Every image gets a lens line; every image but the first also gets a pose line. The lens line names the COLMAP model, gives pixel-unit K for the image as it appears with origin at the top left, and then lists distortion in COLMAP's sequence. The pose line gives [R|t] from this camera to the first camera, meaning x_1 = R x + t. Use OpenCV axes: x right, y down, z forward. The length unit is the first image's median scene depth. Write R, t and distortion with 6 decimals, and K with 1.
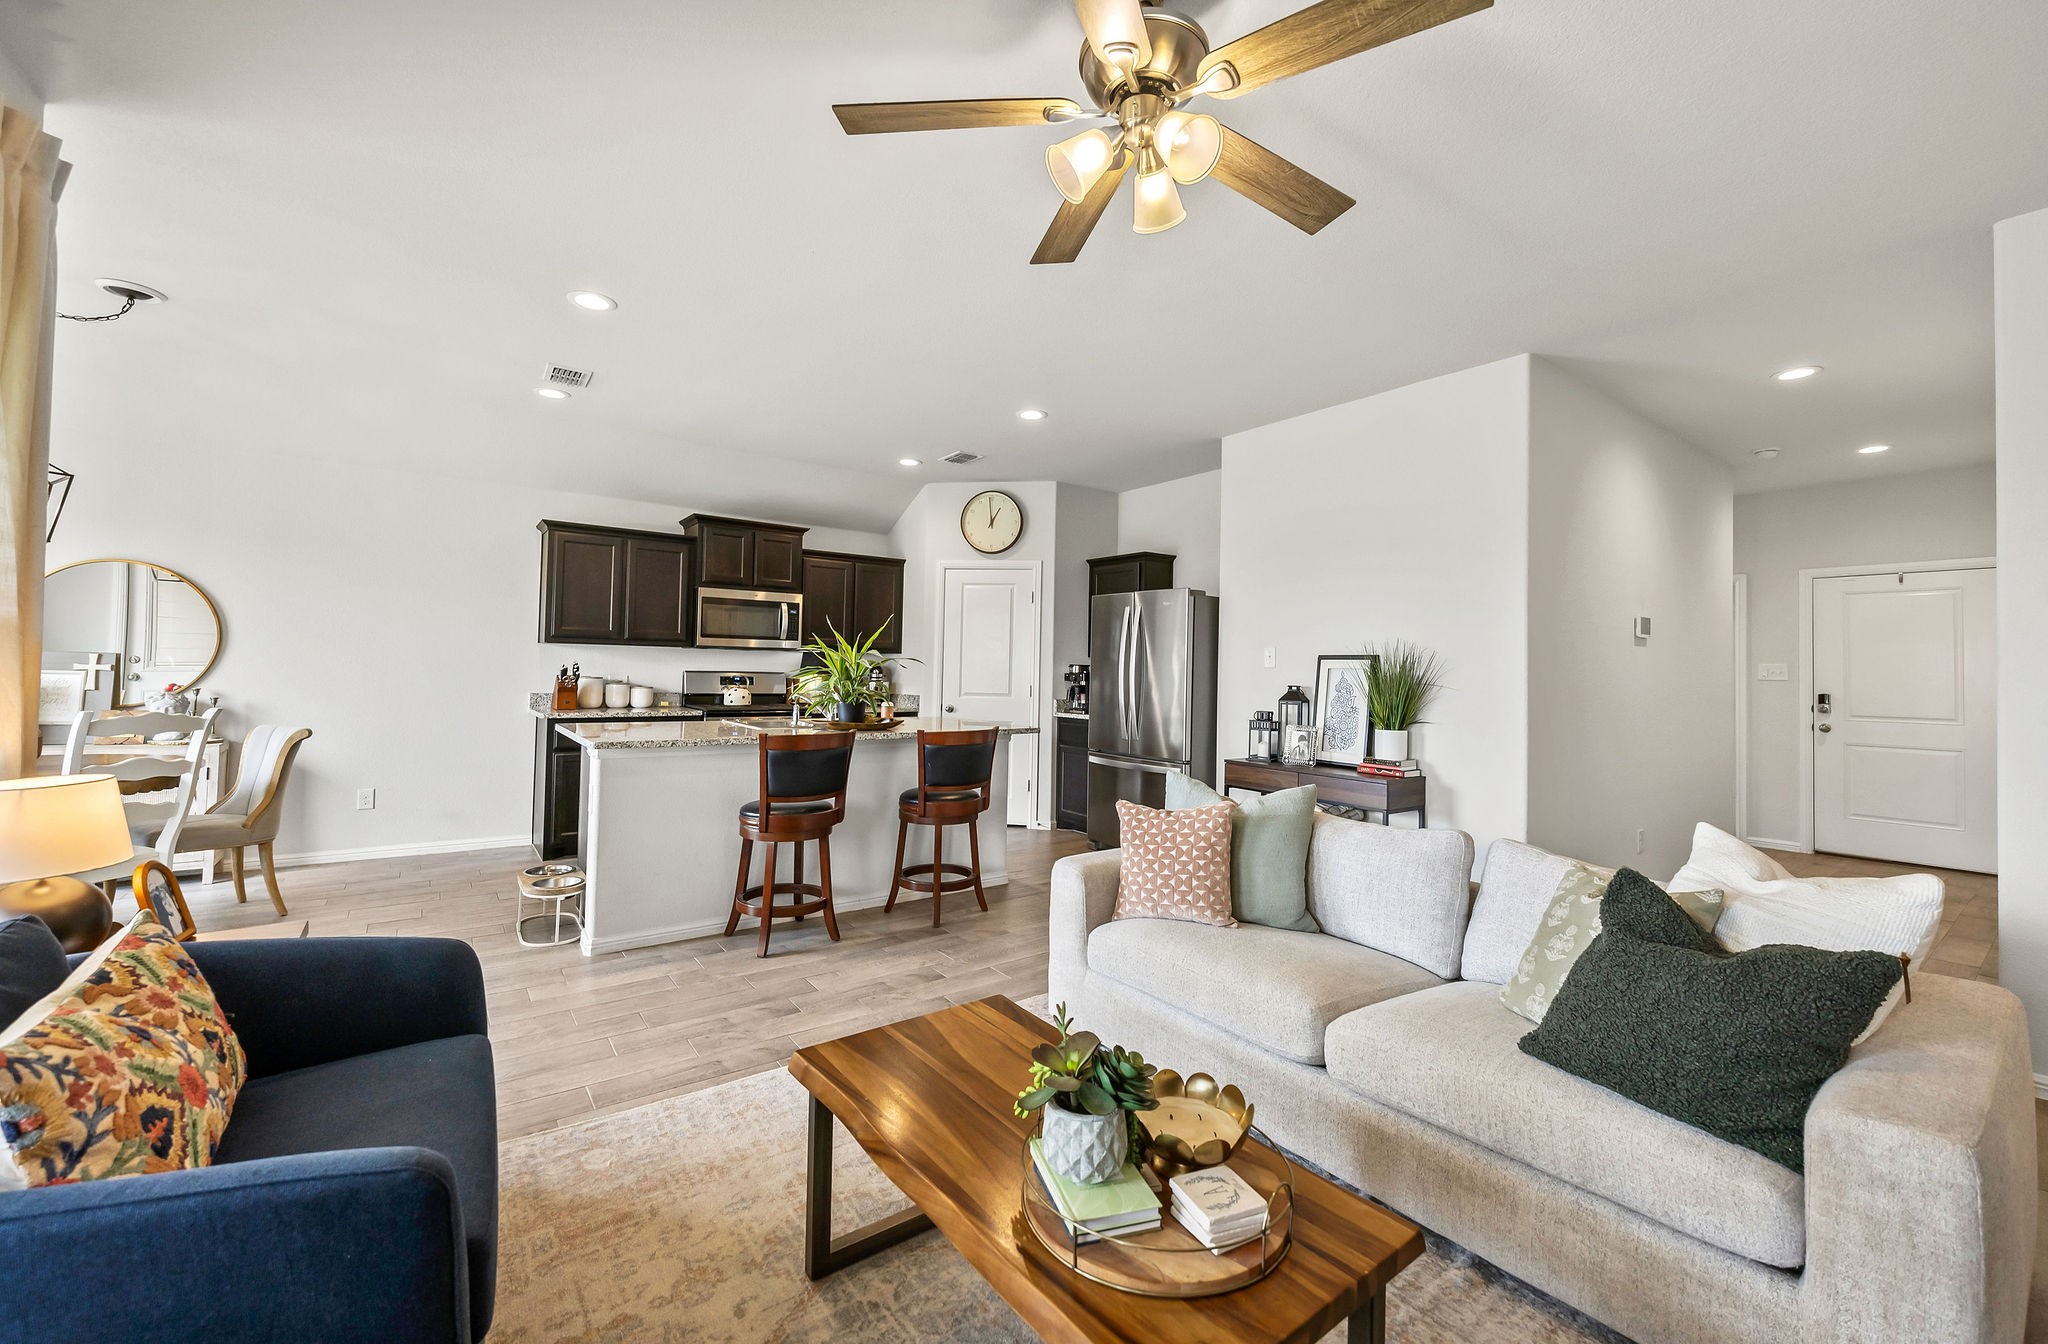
lens RADIAL K [[819.8, 0, 1022.6], [0, 819.8, 652.8], [0, 0, 1]] dist [-0.000989, -0.000011]
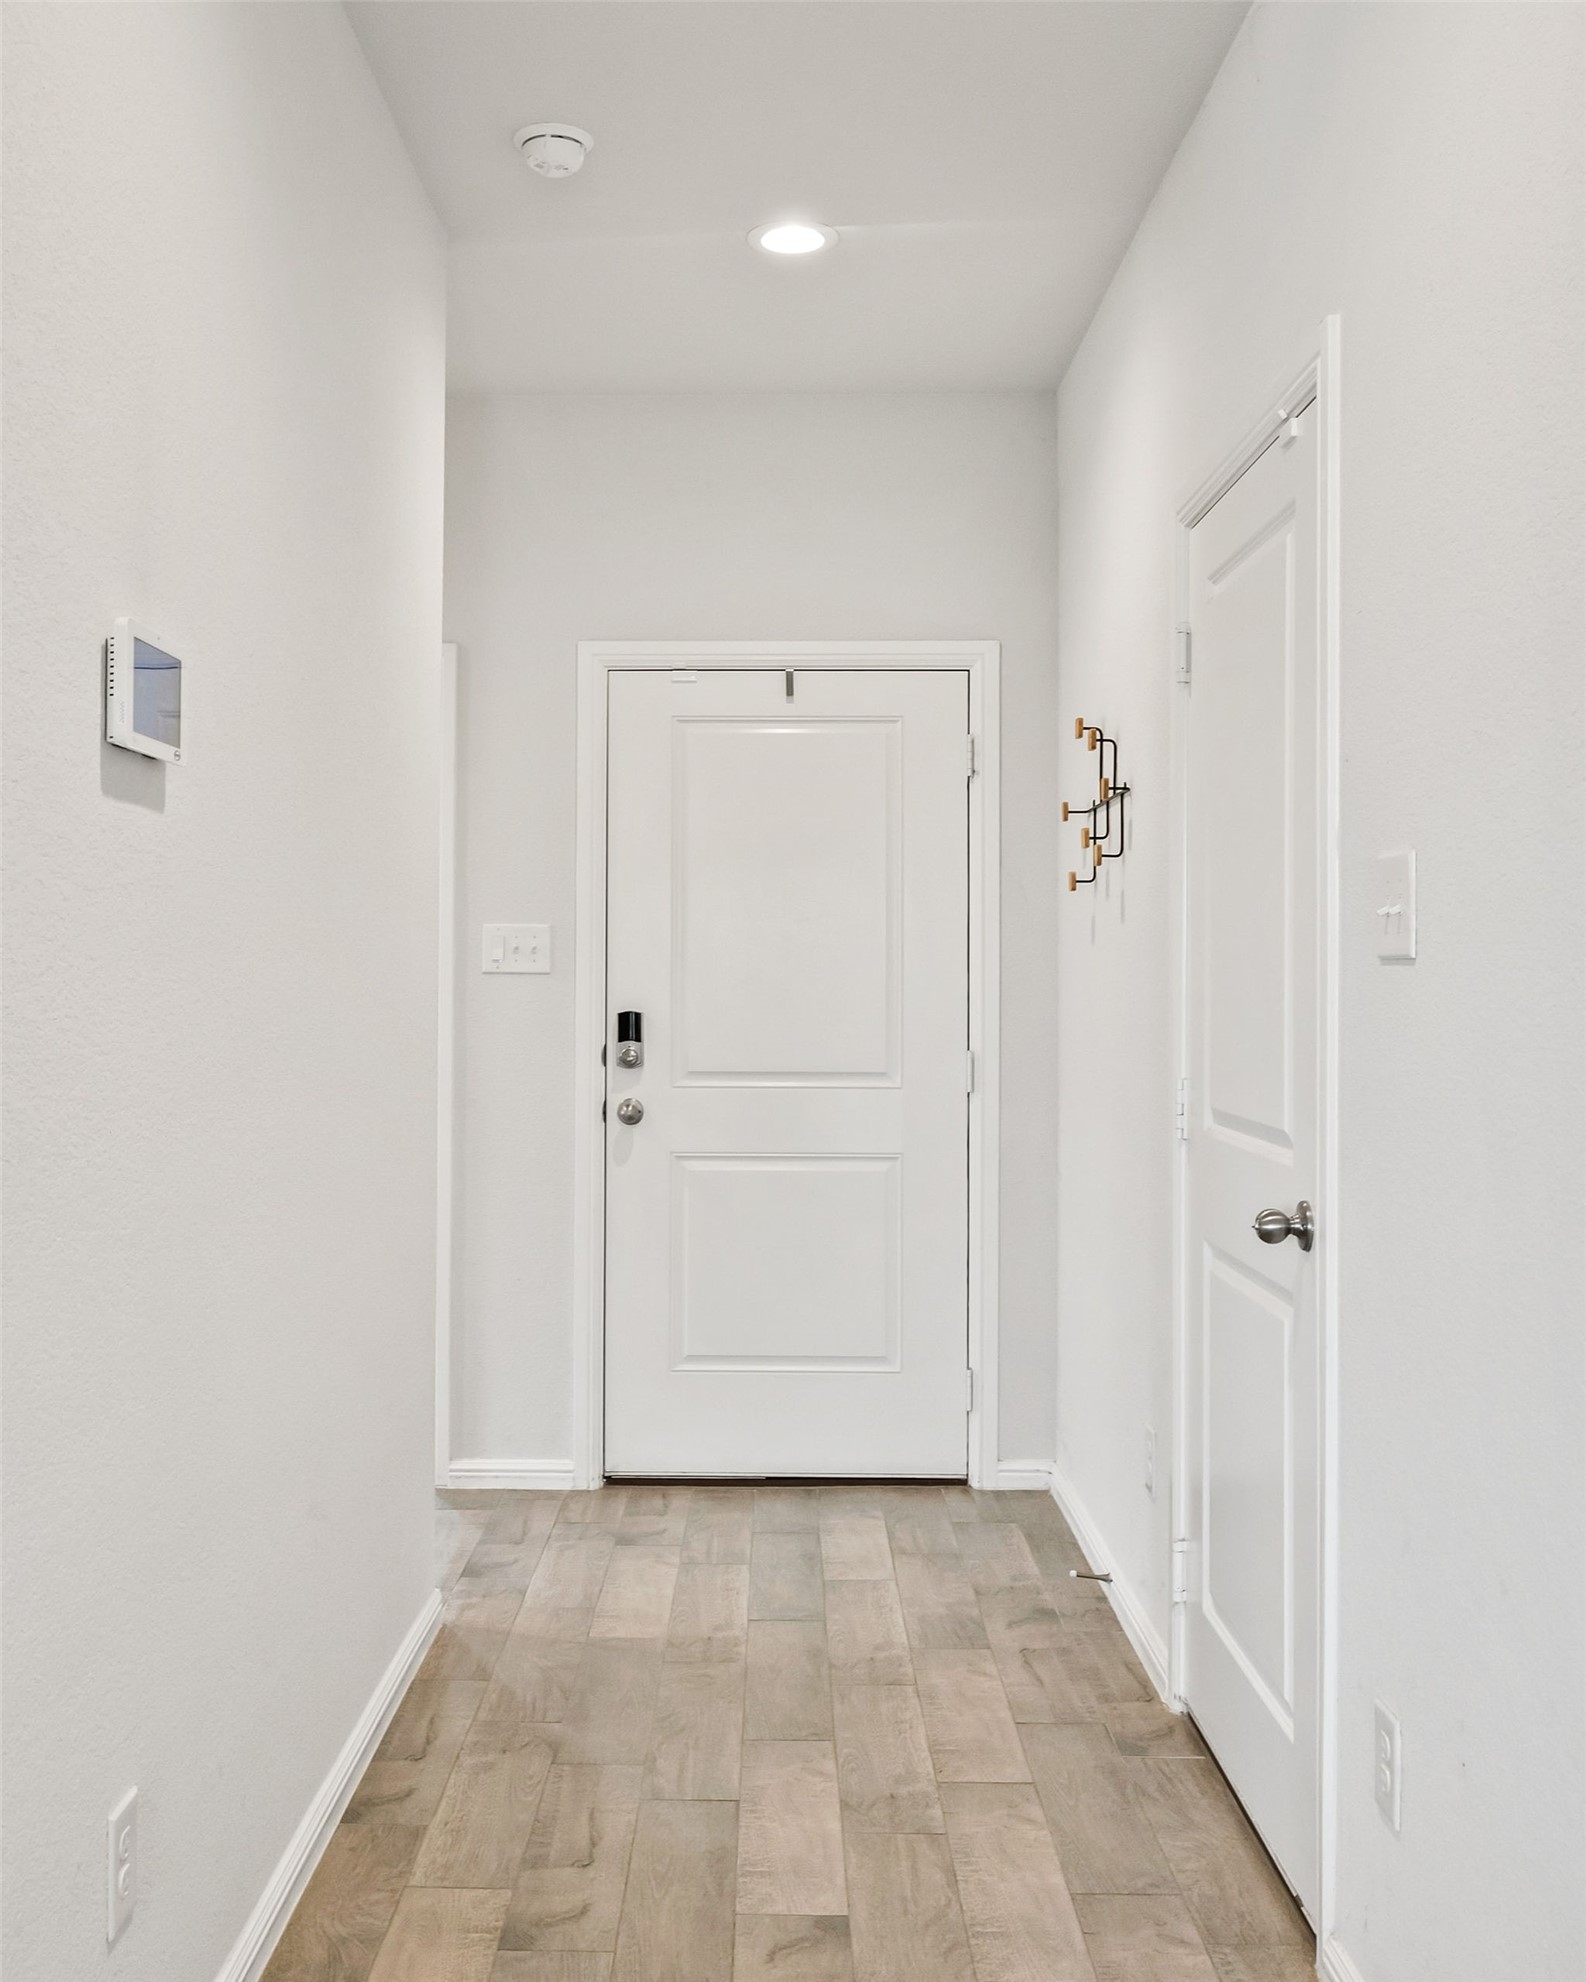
lens RADIAL K [[1997.7, 0, 792.5], [0, 1997.7, 985.1], [0, 0, 1]] dist [0.009203, 0.000000]
pose [[0.597993, -0.014621, 0.801368, 0.373493], [-0.015699, 0.999428, 0.029949, 0.014294], [-0.801347, -0.030490, 0.597422, 0.473581]]
